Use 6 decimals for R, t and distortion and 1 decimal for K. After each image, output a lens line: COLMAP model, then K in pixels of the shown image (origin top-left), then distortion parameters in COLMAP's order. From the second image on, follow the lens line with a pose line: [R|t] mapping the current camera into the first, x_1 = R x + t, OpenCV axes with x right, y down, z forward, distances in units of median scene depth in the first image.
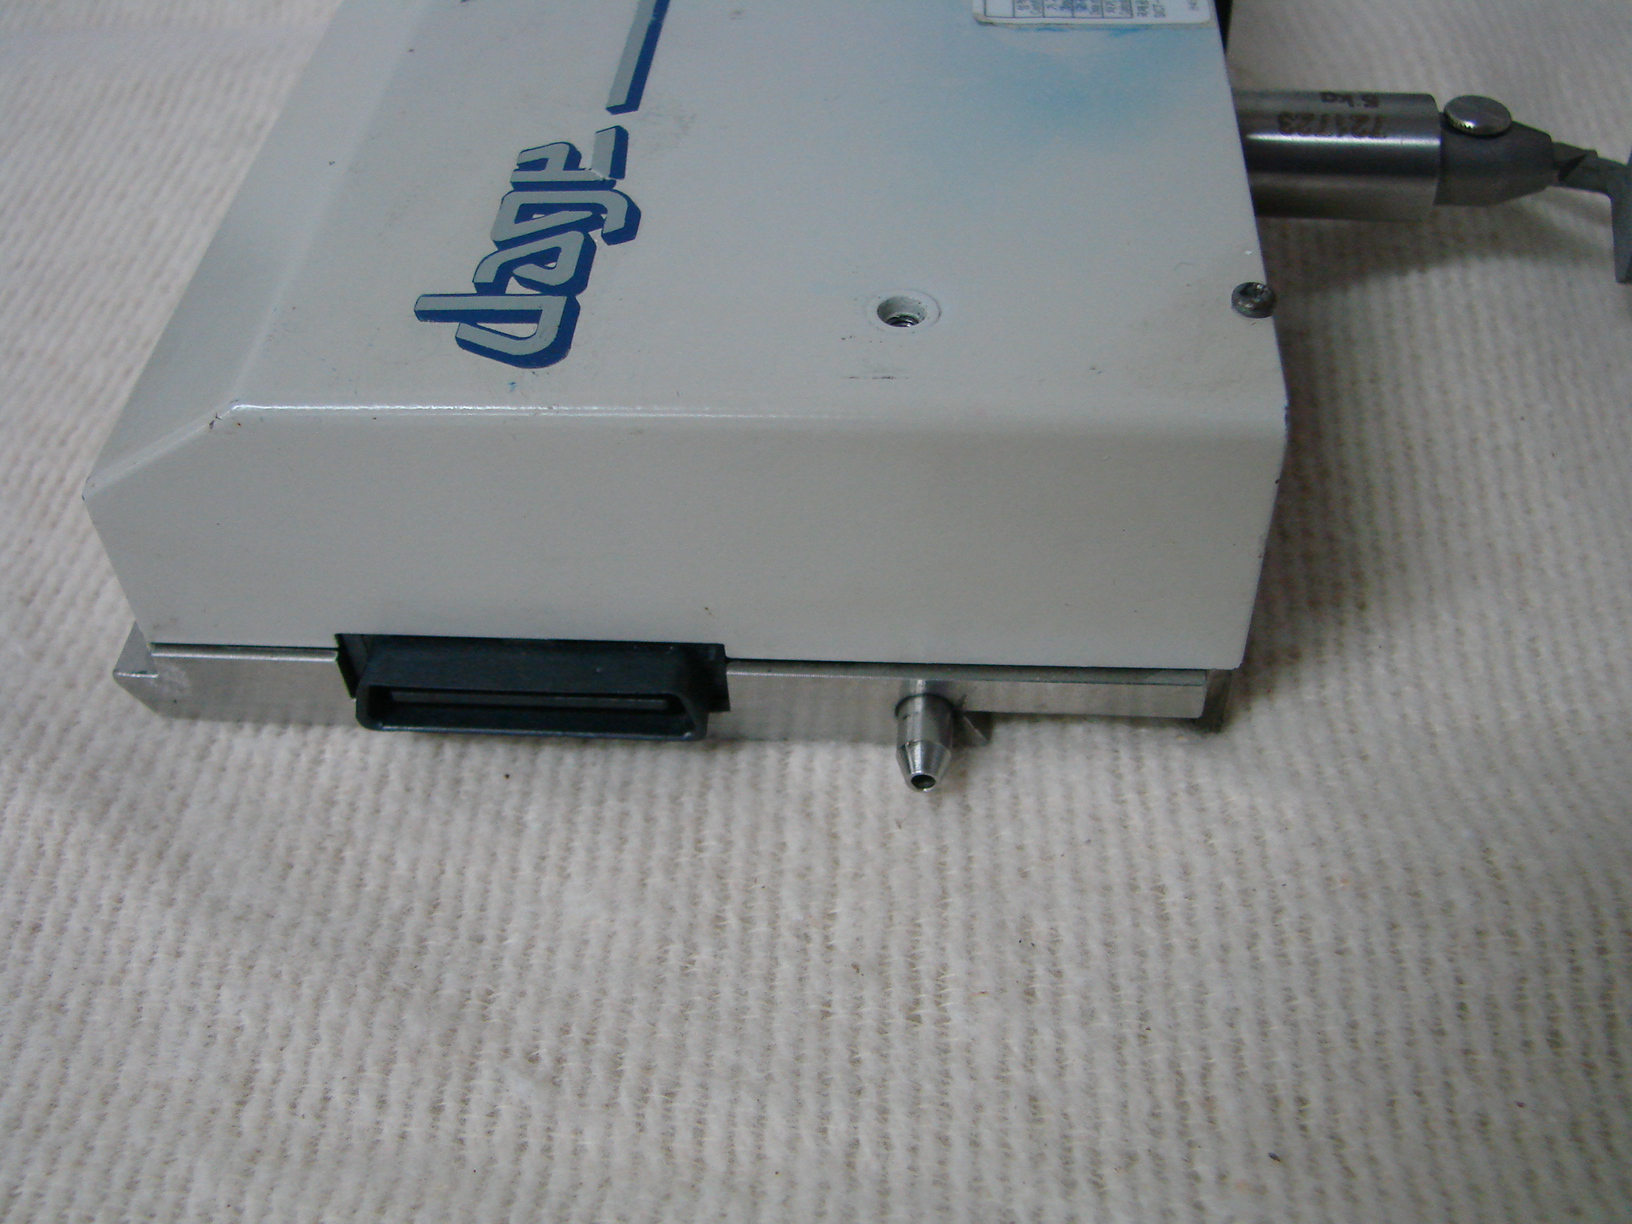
lens RADIAL K [[1751.5, 0, 845.6], [0, 1751.5, 573.7], [0, 0, 1]] dist [-0.161354, 0.000000]
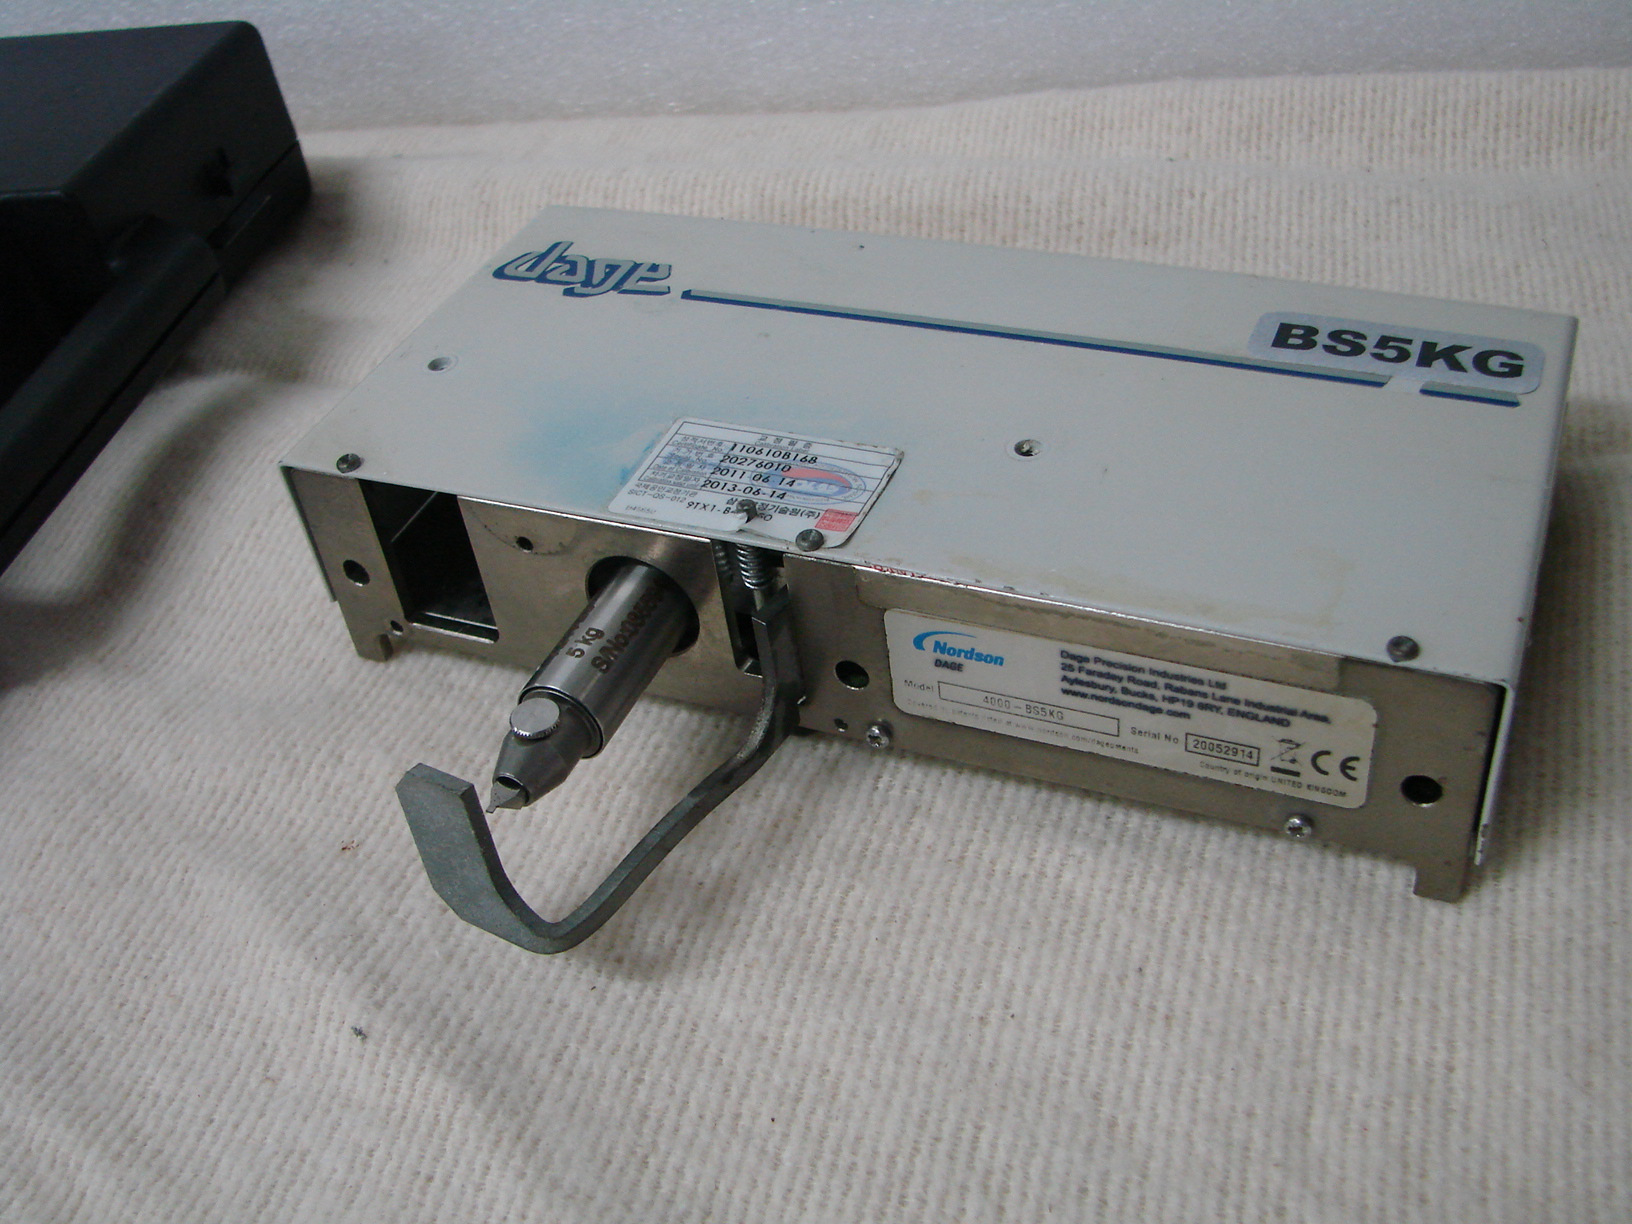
lens RADIAL K [[1751.5, 0, 806.1], [0, 1751.5, 610.9], [0, 0, 1]] dist [-0.161354, 0.000000]
pose [[-0.335871, 0.667637, -0.664419, 1.280683], [-0.575875, 0.412646, 0.705756, -1.533737], [0.745358, 0.619665, 0.245880, 0.913902]]
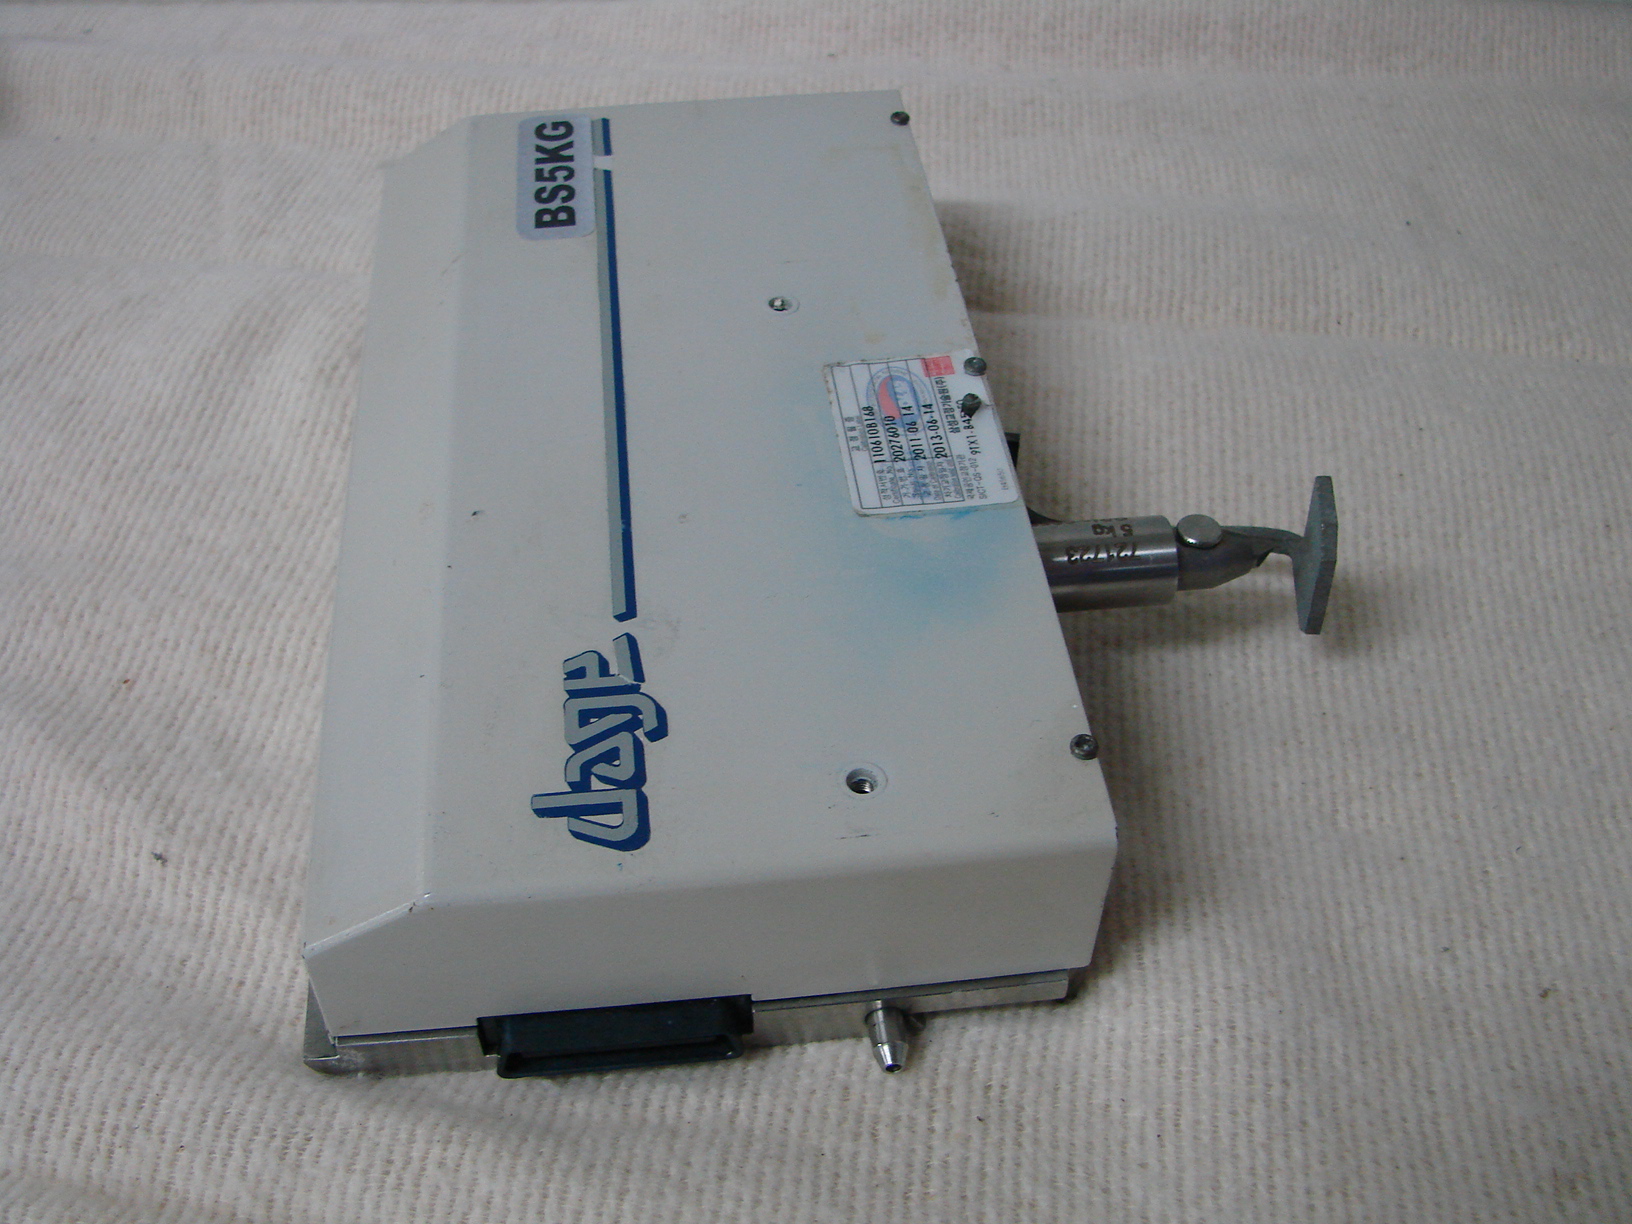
lens RADIAL K [[1751.5, 0, 812.5], [0, 1751.5, 597.1], [0, 0, 1]] dist [-0.161354, 0.000000]
pose [[0.983259, -0.097725, 0.153789, -0.210199], [0.099374, 0.995046, -0.003052, -0.283124], [-0.152729, 0.018284, 0.988099, -0.463596]]
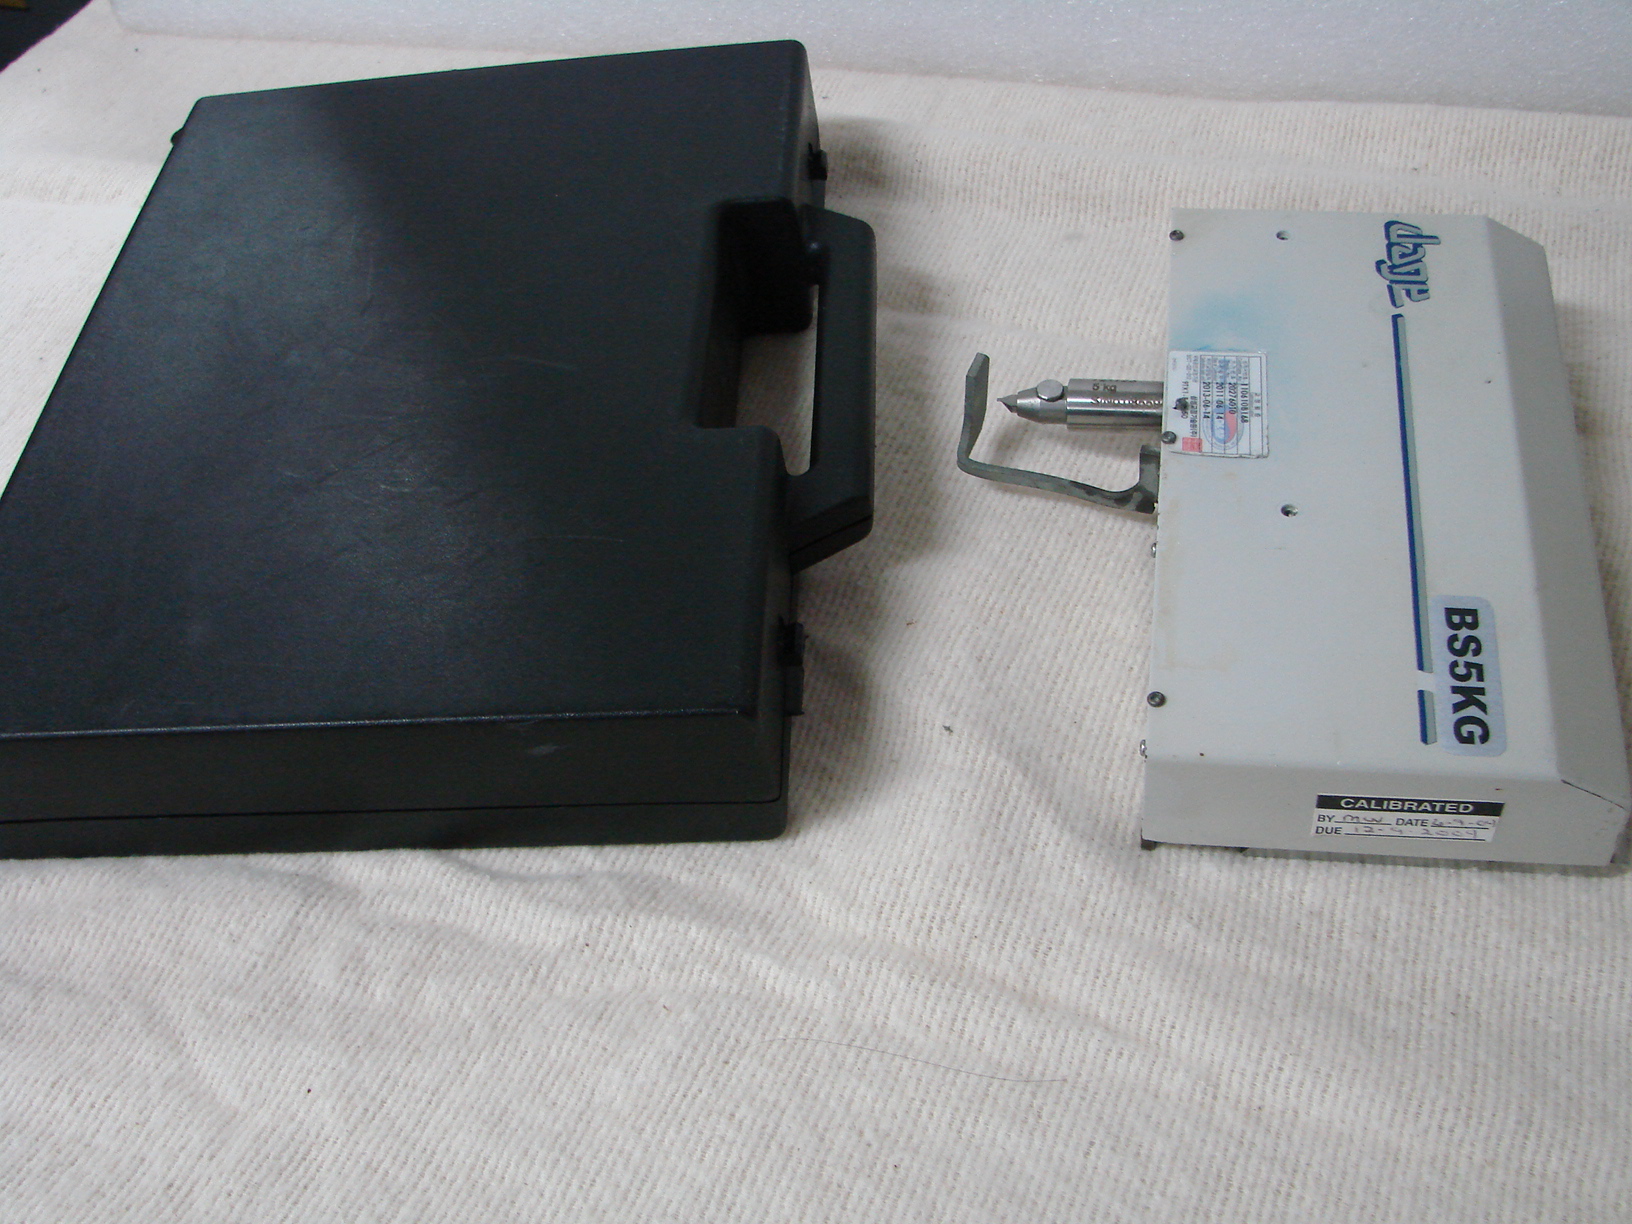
lens RADIAL K [[1751.5, 0, 817.1], [0, 1751.5, 617.5], [0, 0, 1]] dist [-0.161354, 0.000000]
pose [[-0.981709, 0.027777, 0.188352, 0.279890], [0.183857, -0.118600, 0.975772, -3.237076], [0.049442, 0.992554, 0.111323, 1.197077]]
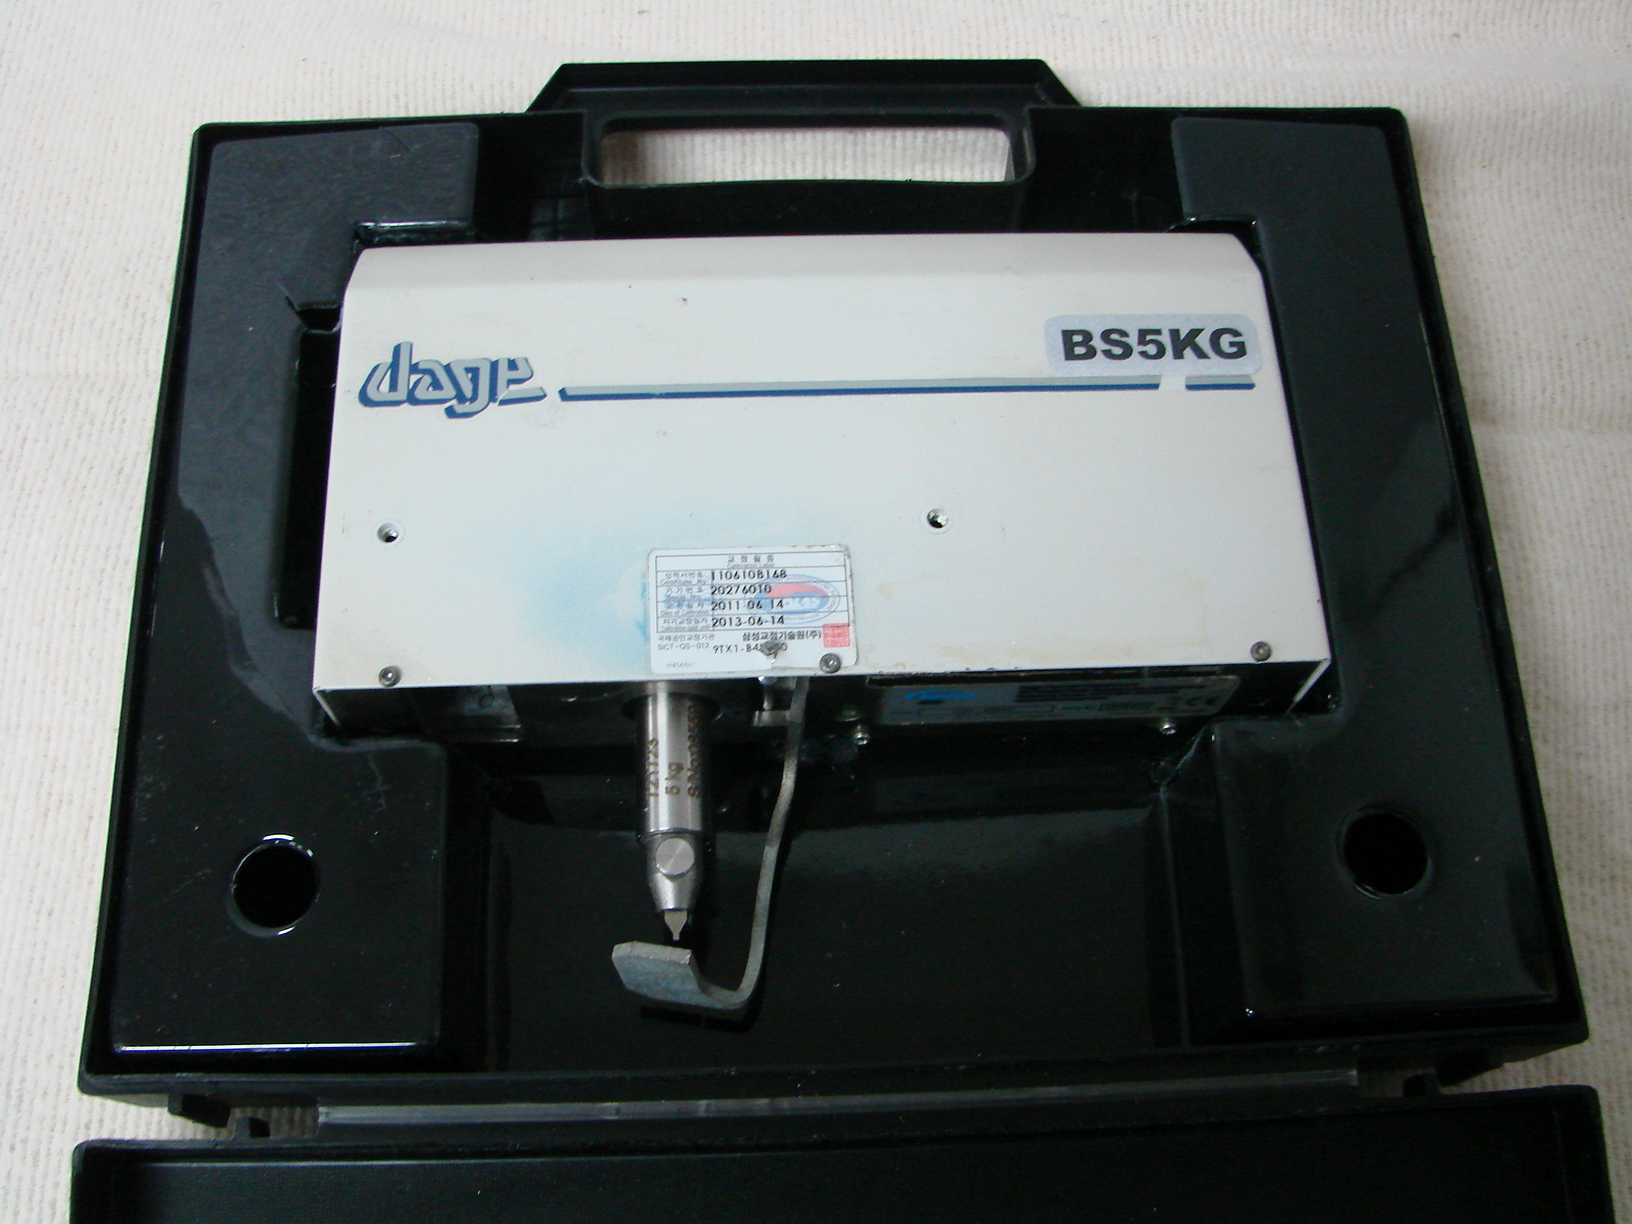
lens RADIAL K [[1751.5, 0, 812.0], [0, 1751.5, 618.2], [0, 0, 1]] dist [-0.161354, 0.000000]
pose [[0.106317, 0.923667, -0.368153, 0.919294], [-0.739231, 0.321047, 0.592002, -1.669381], [0.665007, 0.209210, 0.716936, -0.187031]]
